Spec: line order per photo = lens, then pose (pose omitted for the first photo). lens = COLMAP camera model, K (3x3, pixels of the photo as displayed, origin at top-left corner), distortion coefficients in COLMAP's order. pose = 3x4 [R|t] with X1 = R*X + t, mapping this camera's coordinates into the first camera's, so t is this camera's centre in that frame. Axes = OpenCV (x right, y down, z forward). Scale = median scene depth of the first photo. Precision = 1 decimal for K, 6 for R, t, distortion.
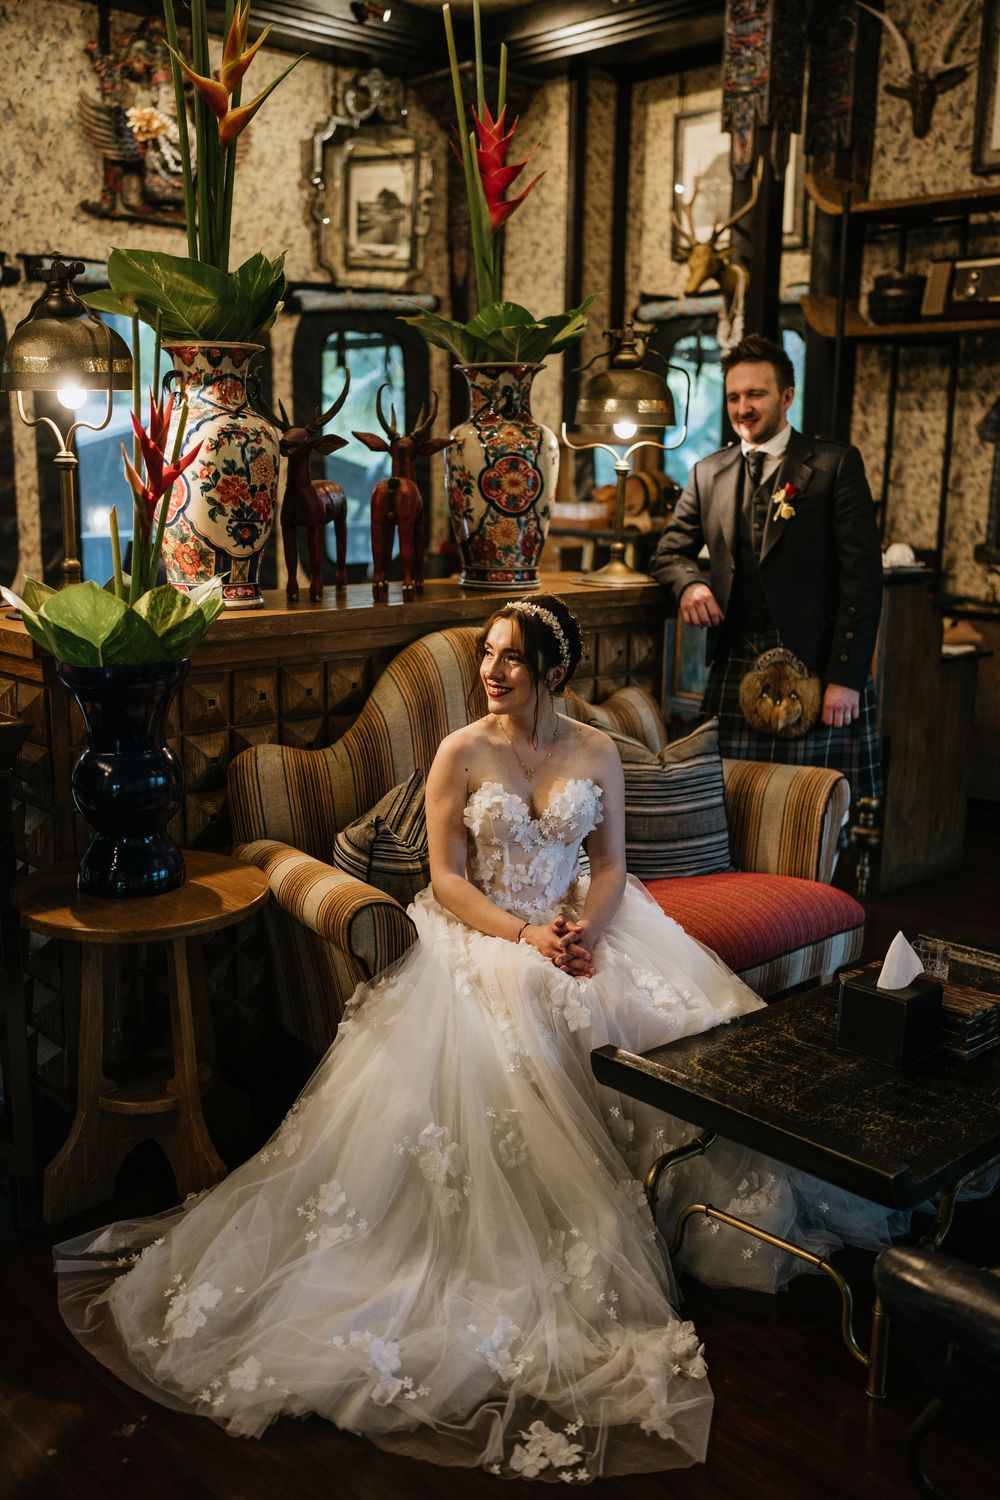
lens RADIAL K [[1417.5, 0, 495.7], [0, 1417.5, 757.7], [0, 0, 1]] dist [-0.037373, 0.136206]
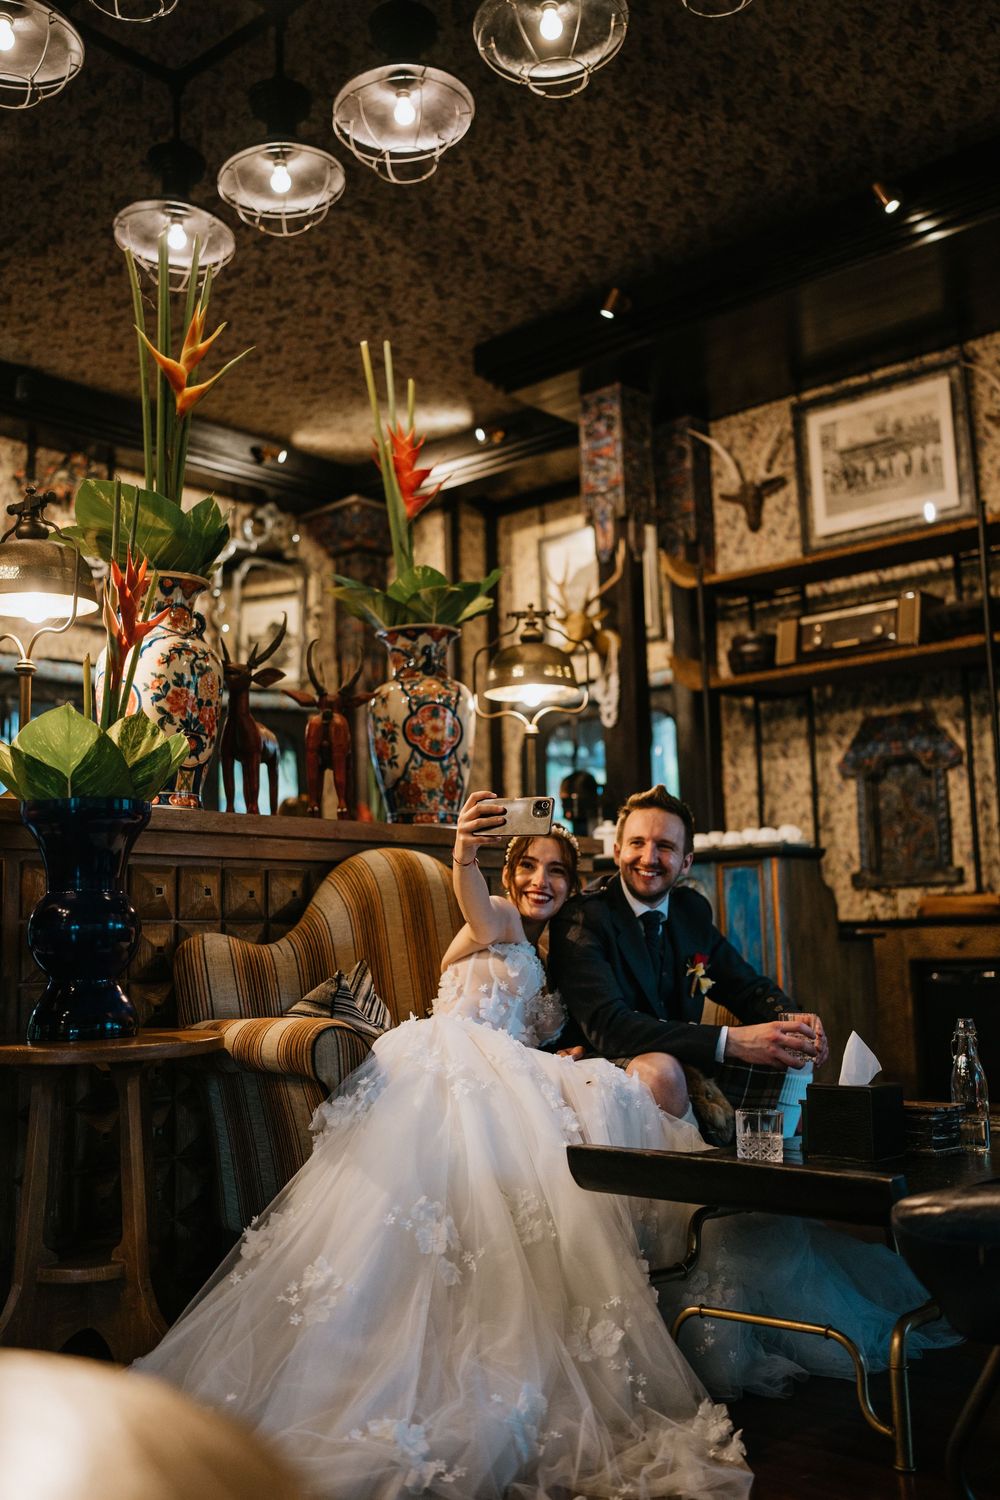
lens RADIAL K [[1417.5, 0, 495.7], [0, 1417.5, 757.7], [0, 0, 1]] dist [-0.037373, 0.136206]
pose [[0.995022, -0.027050, 0.095917, -0.026863], [0.057128, 0.943443, -0.326576, 0.105793], [-0.081659, 0.330429, 0.940292, -0.003292]]
